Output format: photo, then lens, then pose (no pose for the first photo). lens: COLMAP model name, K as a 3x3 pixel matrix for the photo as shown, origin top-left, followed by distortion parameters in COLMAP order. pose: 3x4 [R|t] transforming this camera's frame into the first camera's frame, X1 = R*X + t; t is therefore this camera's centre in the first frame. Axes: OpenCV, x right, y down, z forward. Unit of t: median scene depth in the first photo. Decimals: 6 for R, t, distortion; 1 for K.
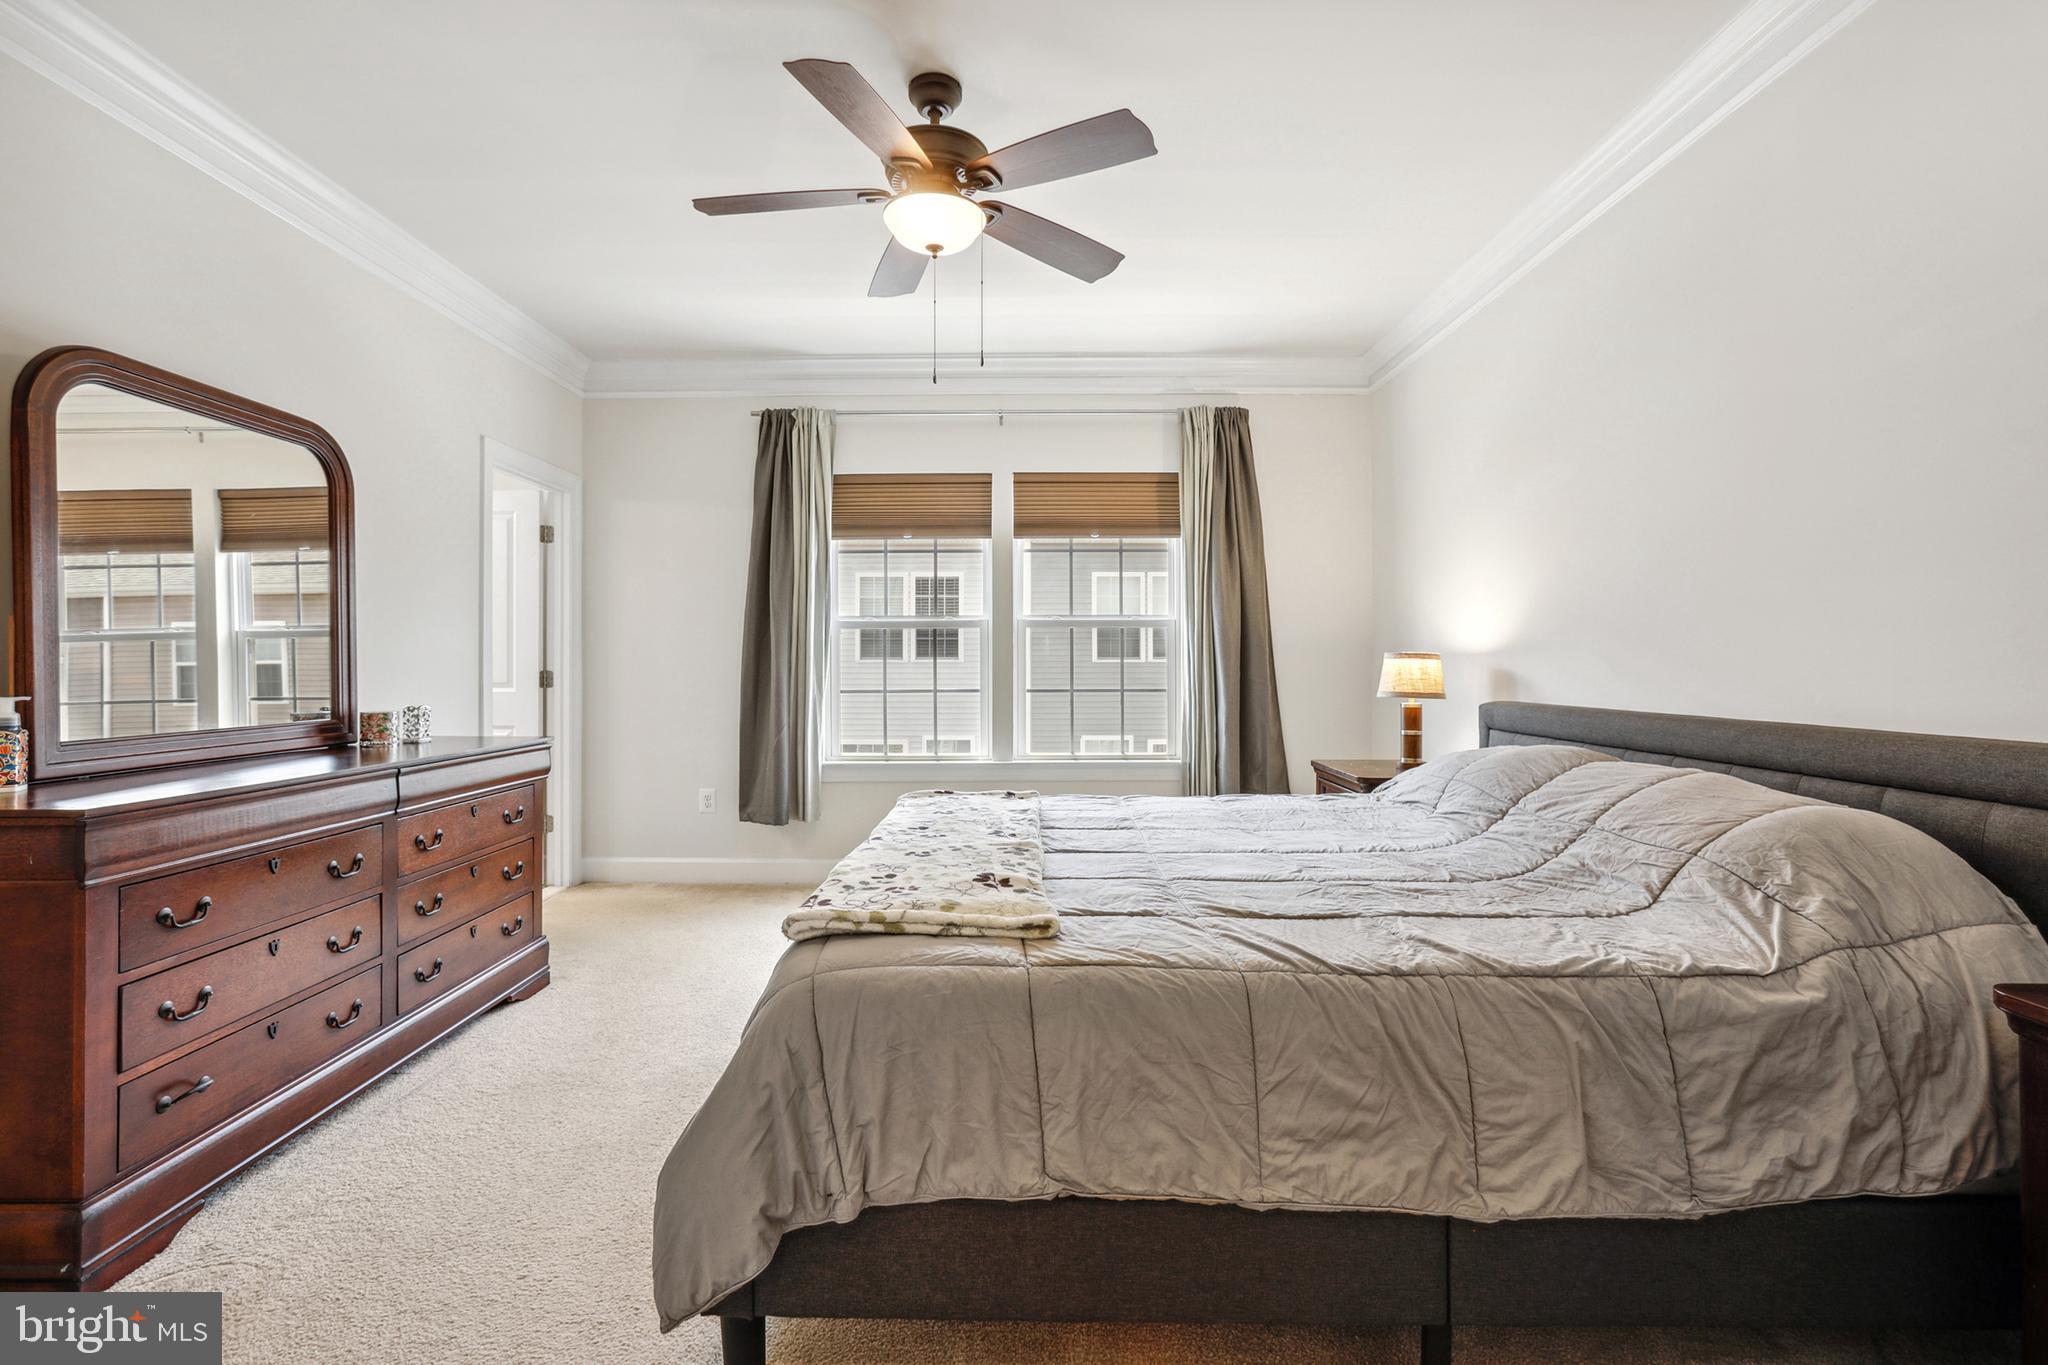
lens RADIAL K [[929.8, 0, 1003.7], [0, 929.8, 664.8], [0, 0, 1]] dist [-0.017444, 0.011572]
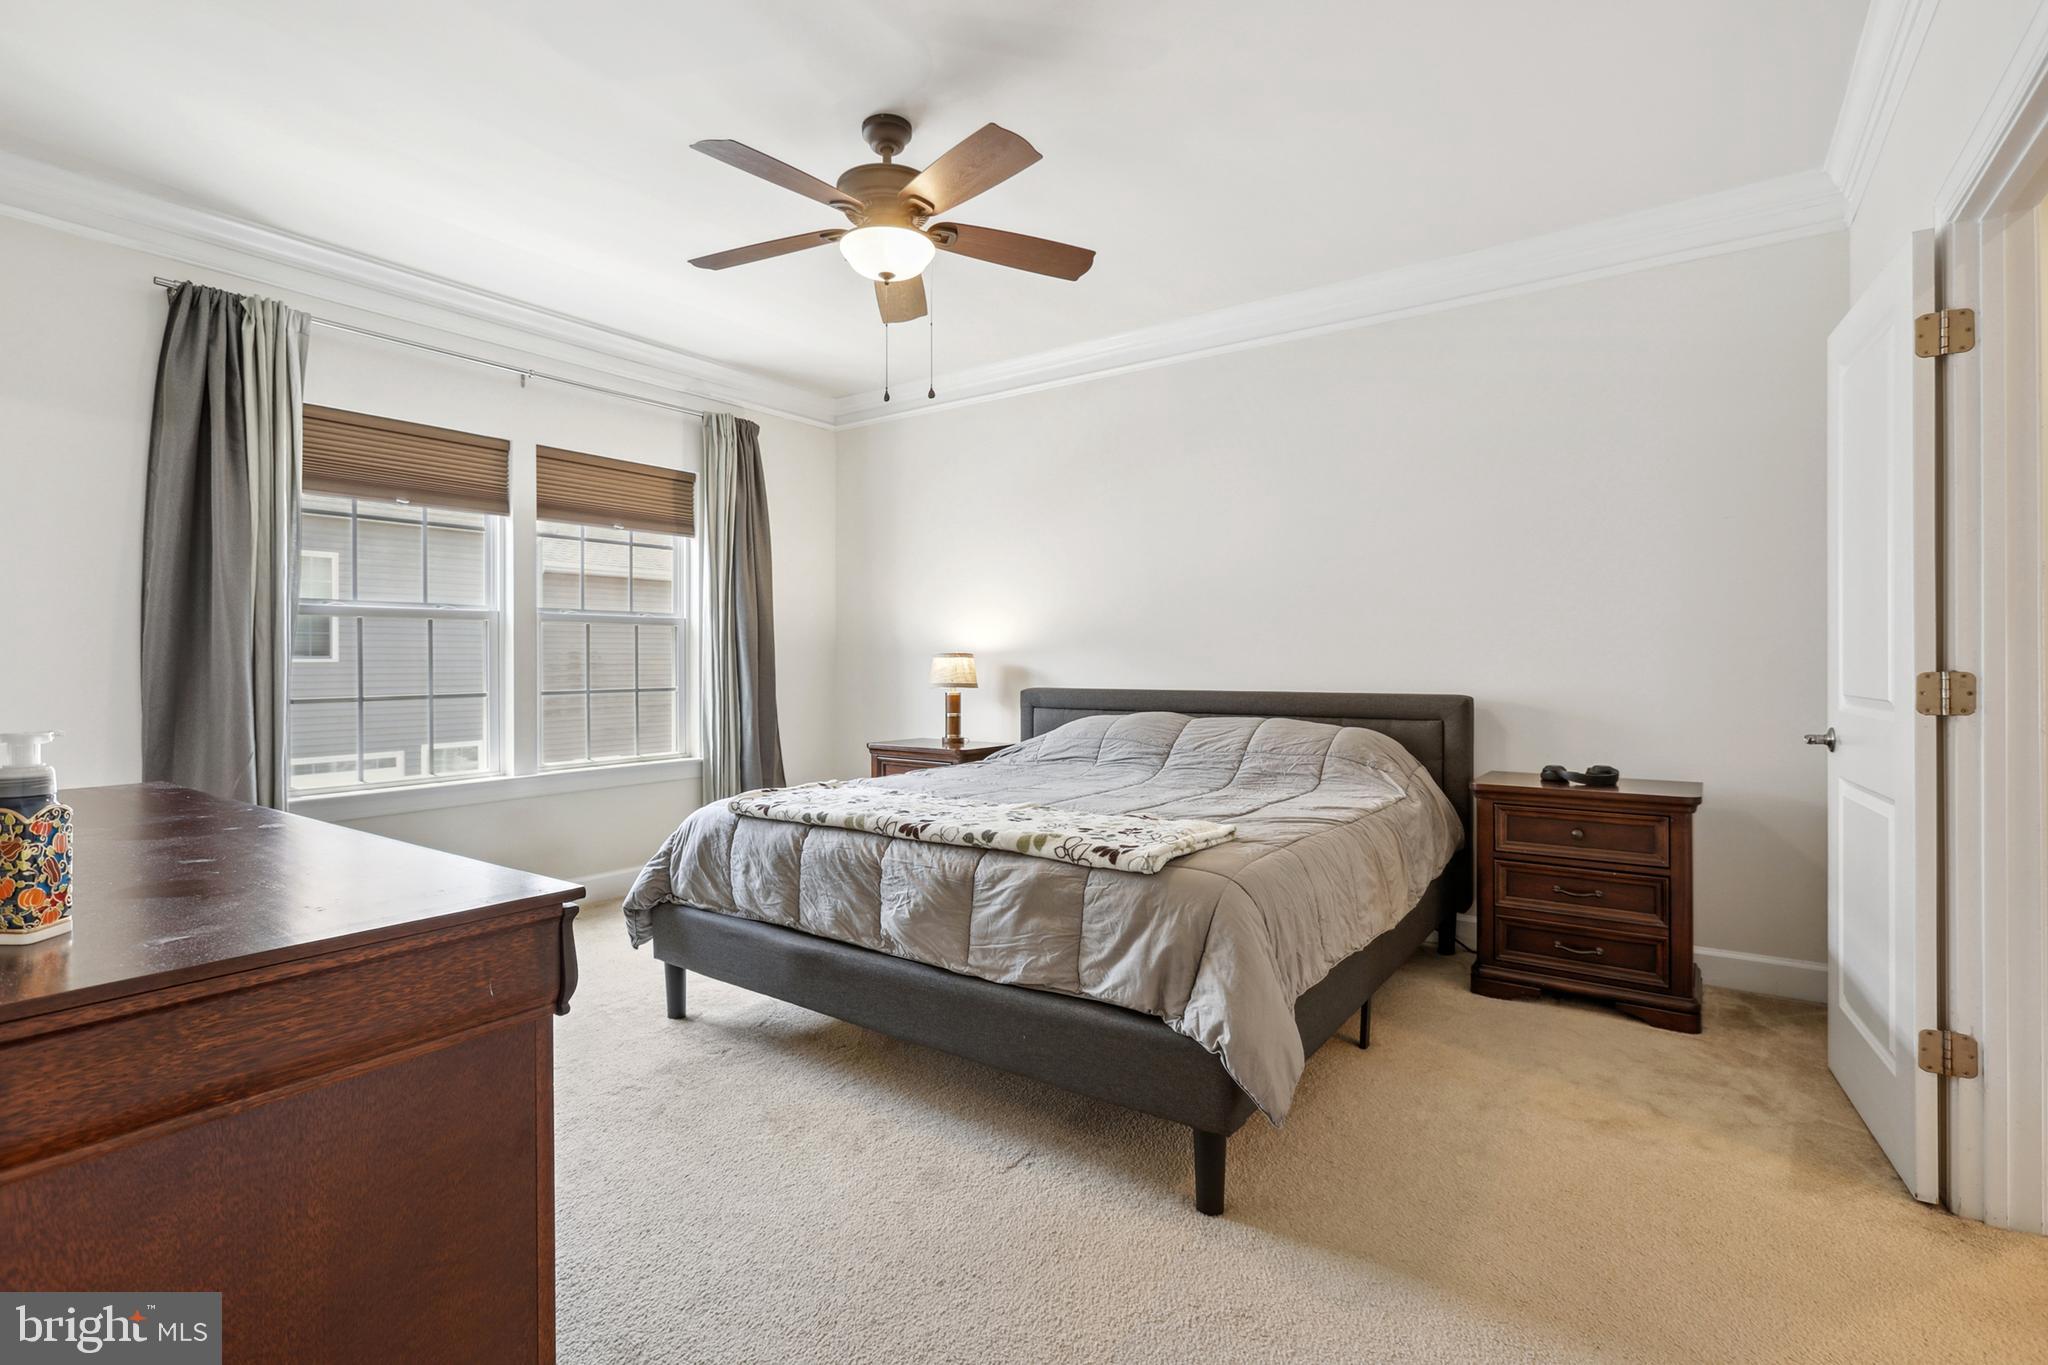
lens RADIAL K [[929.8, 0, 1028.5], [0, 929.8, 672.8], [0, 0, 1]] dist [-0.017444, 0.011572]
pose [[0.553113, -0.021718, 0.832823, -0.461036], [0.005376, 0.999732, 0.022500, -0.010995], [-0.833089, -0.007968, 0.553081, 0.140351]]
